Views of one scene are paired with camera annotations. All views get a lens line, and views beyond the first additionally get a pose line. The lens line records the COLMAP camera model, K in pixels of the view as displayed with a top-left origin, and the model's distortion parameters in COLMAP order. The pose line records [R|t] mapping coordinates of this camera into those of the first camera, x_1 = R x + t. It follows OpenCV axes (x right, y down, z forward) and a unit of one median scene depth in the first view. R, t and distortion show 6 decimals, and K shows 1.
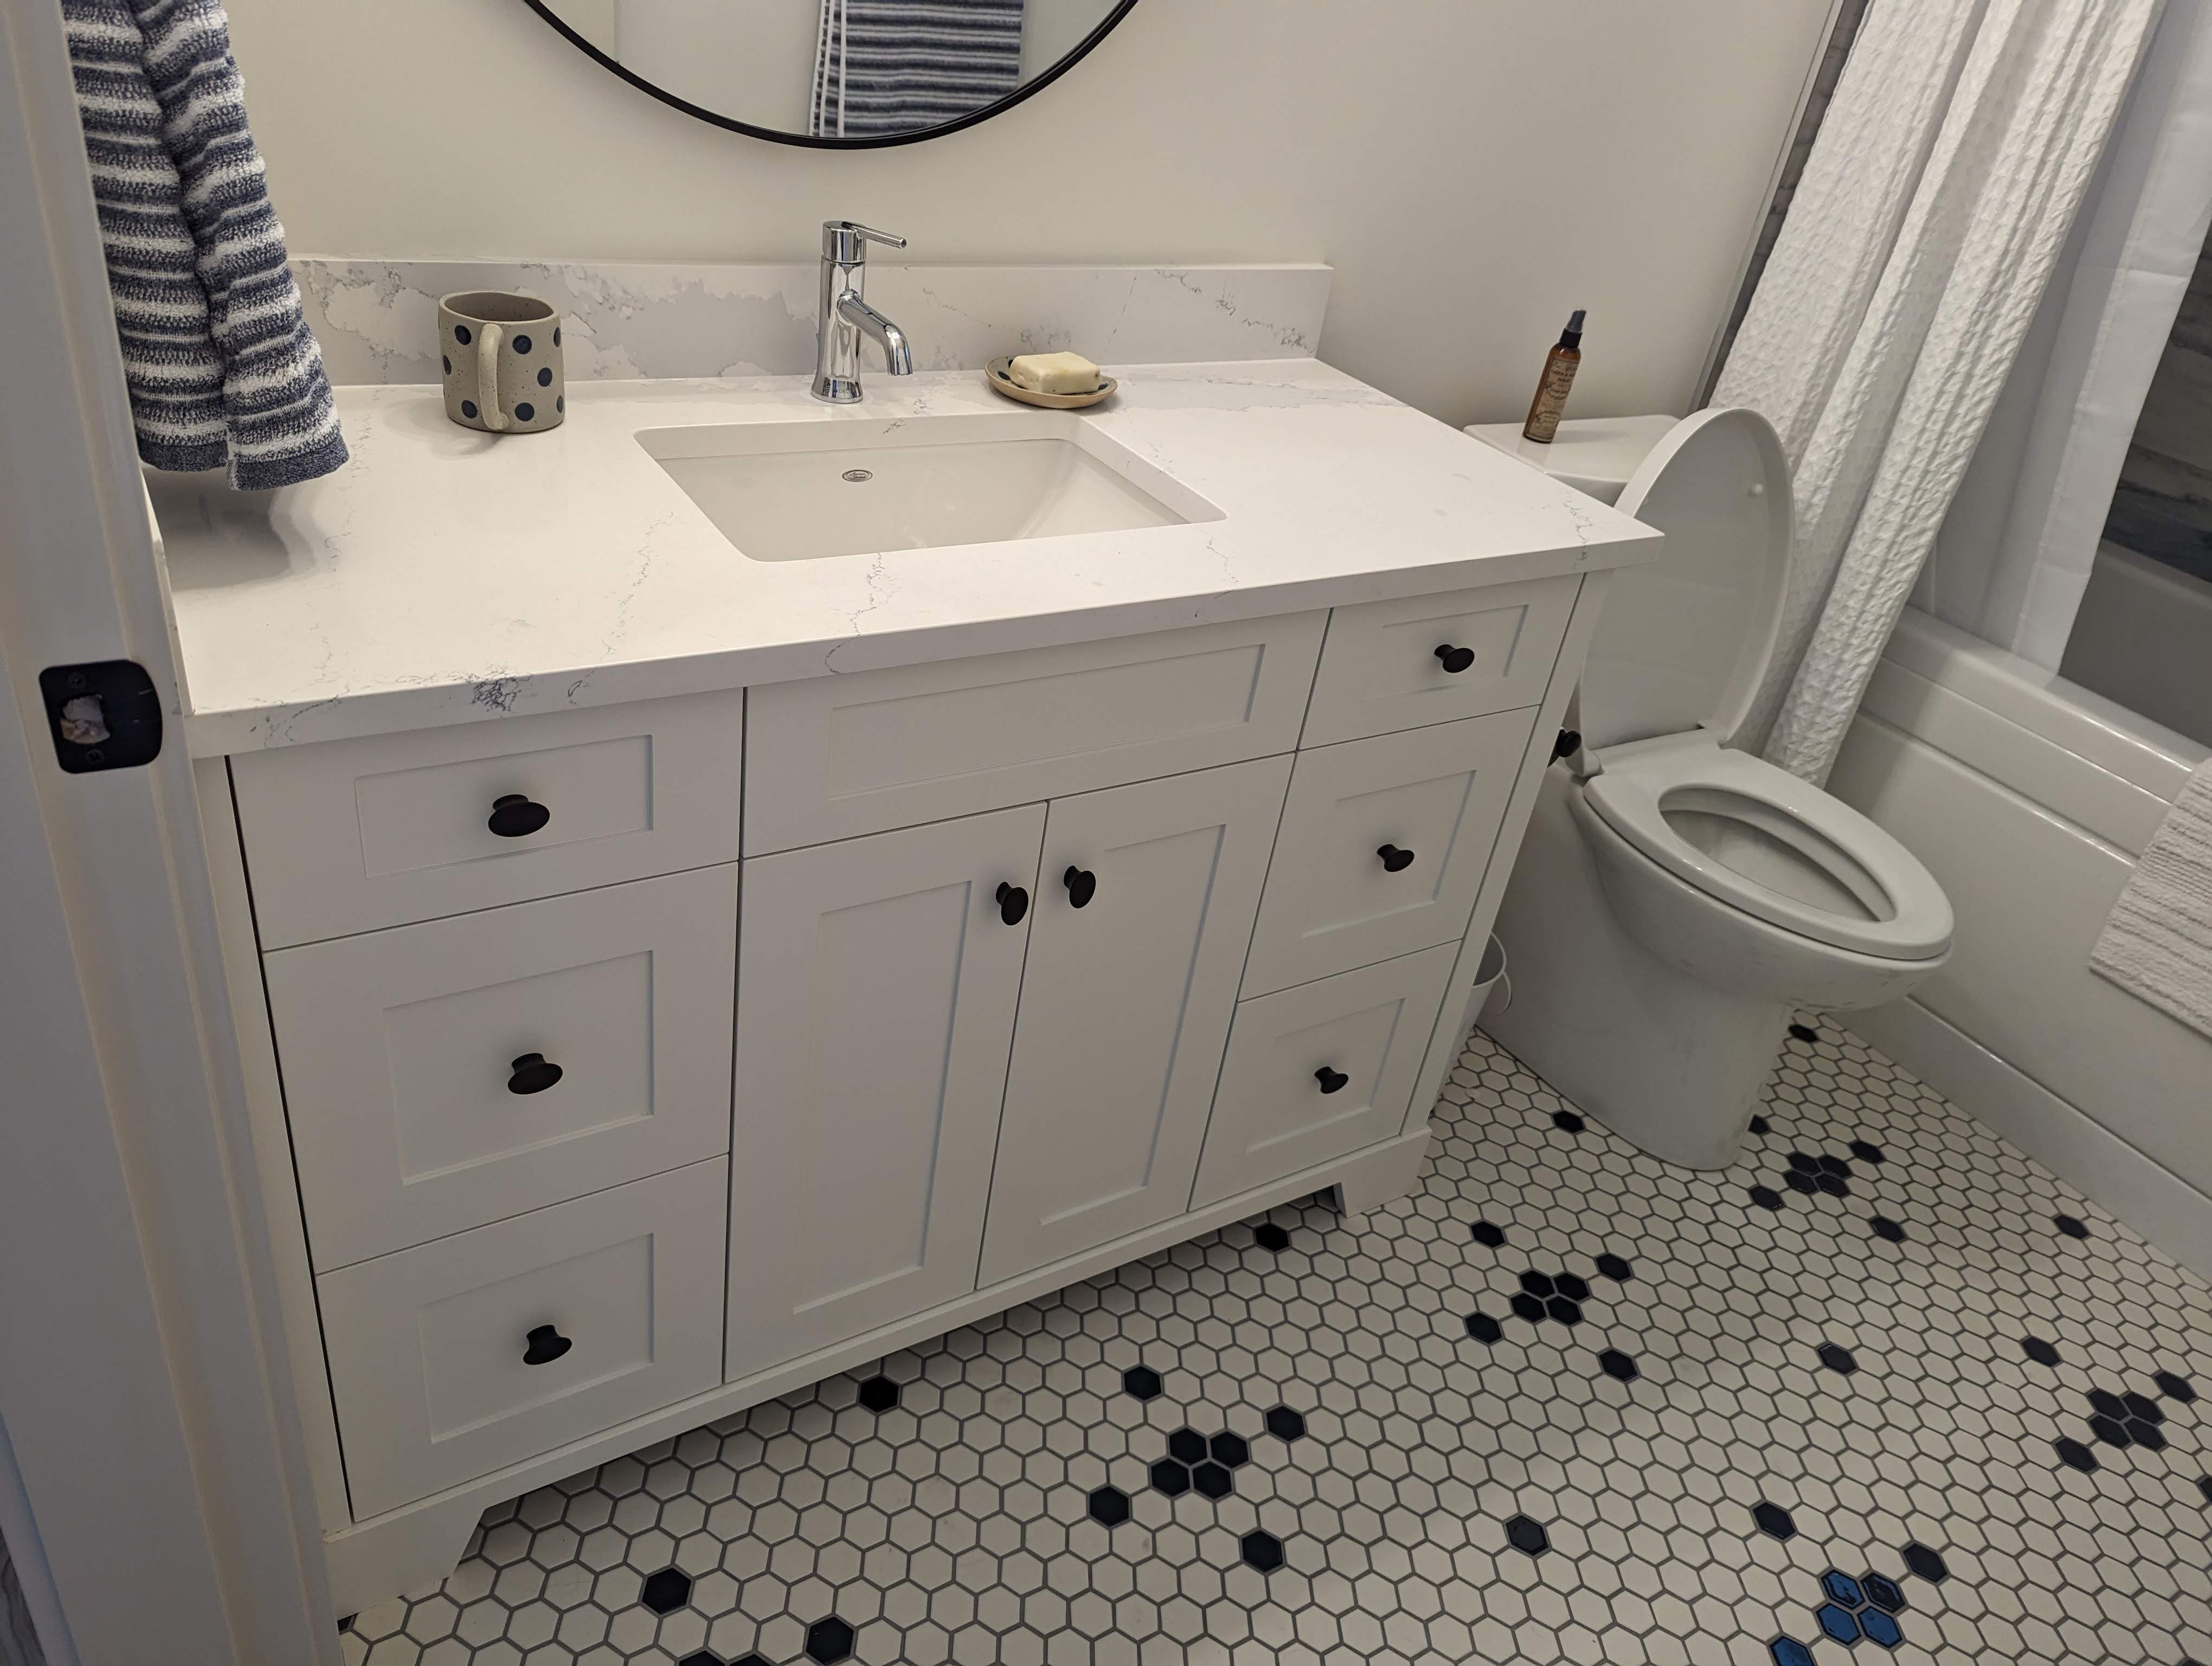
lens RADIAL K [[1572.1, 0, 1102.7], [0, 1572.1, 828.1], [0, 0, 1]] dist [0.034123, -0.007804]
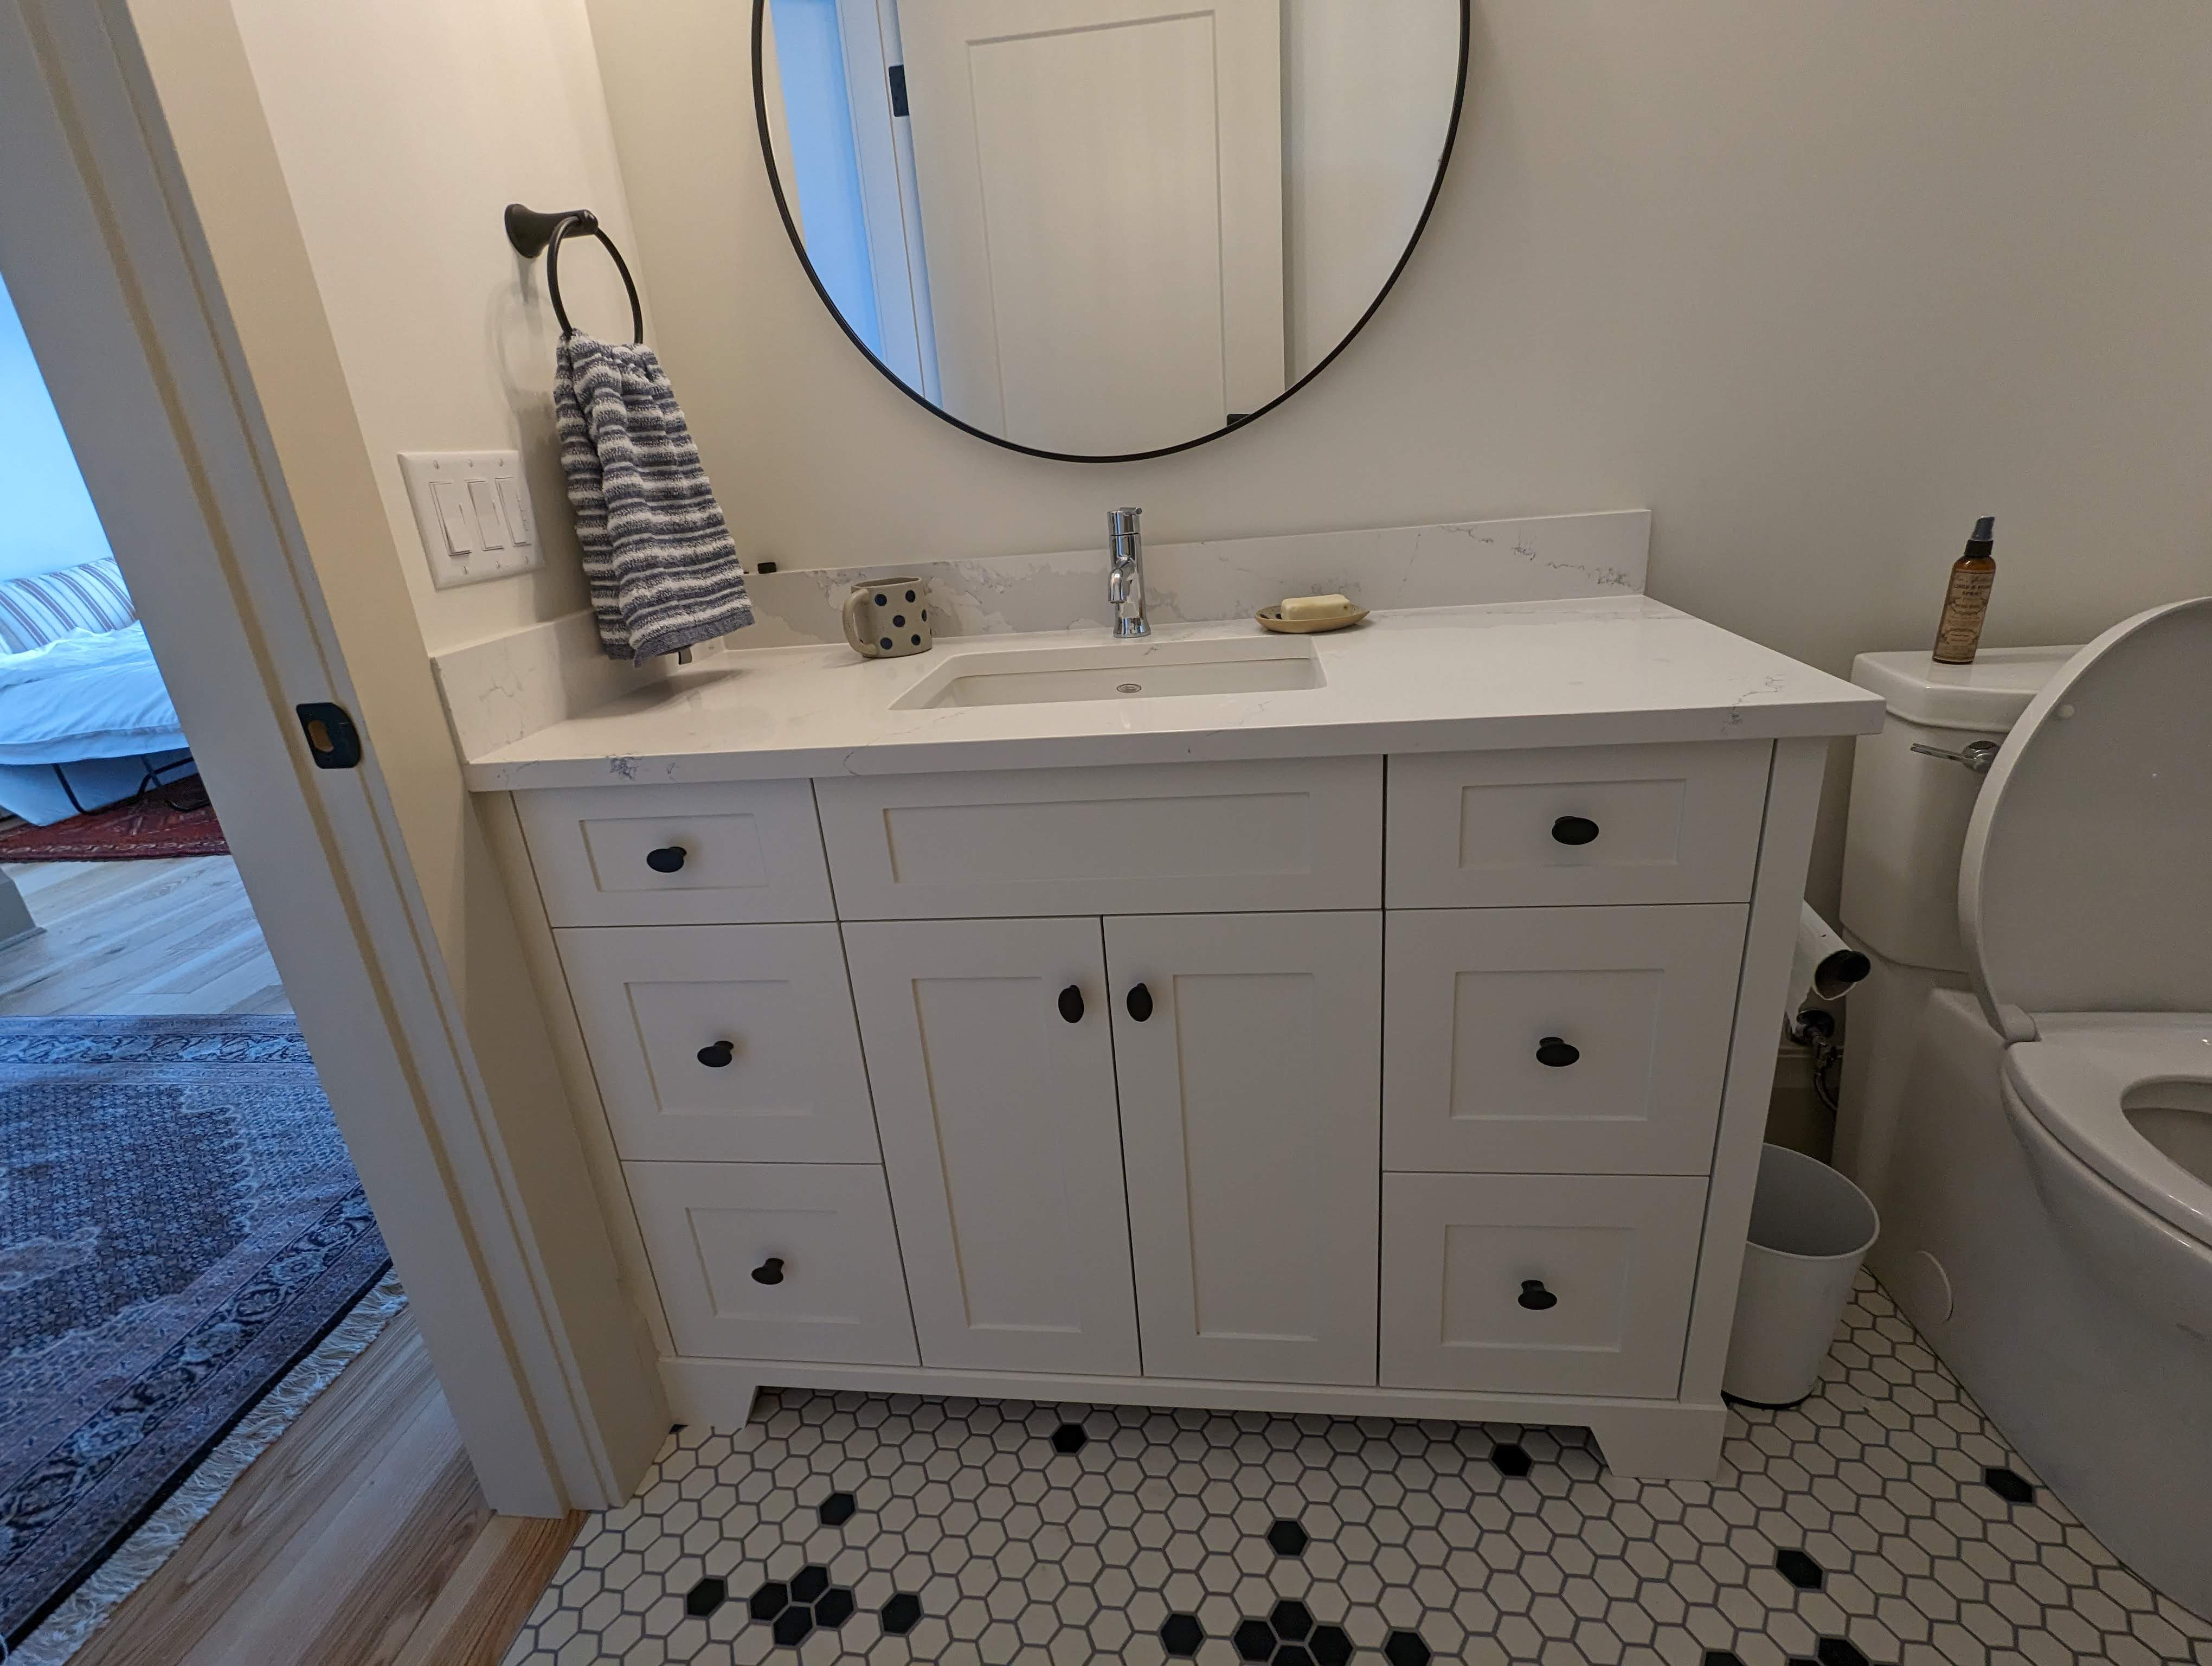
lens RADIAL K [[1050.8, 0, 1108.9], [0, 1050.8, 839.9], [0, 0, 1]] dist [-0.004336, 0.000970]
pose [[0.756554, 0.029783, -0.653252, 0.383471], [-0.168977, 0.973939, -0.151295, 0.034839], [0.631722, 0.224847, 0.741870, 0.334150]]
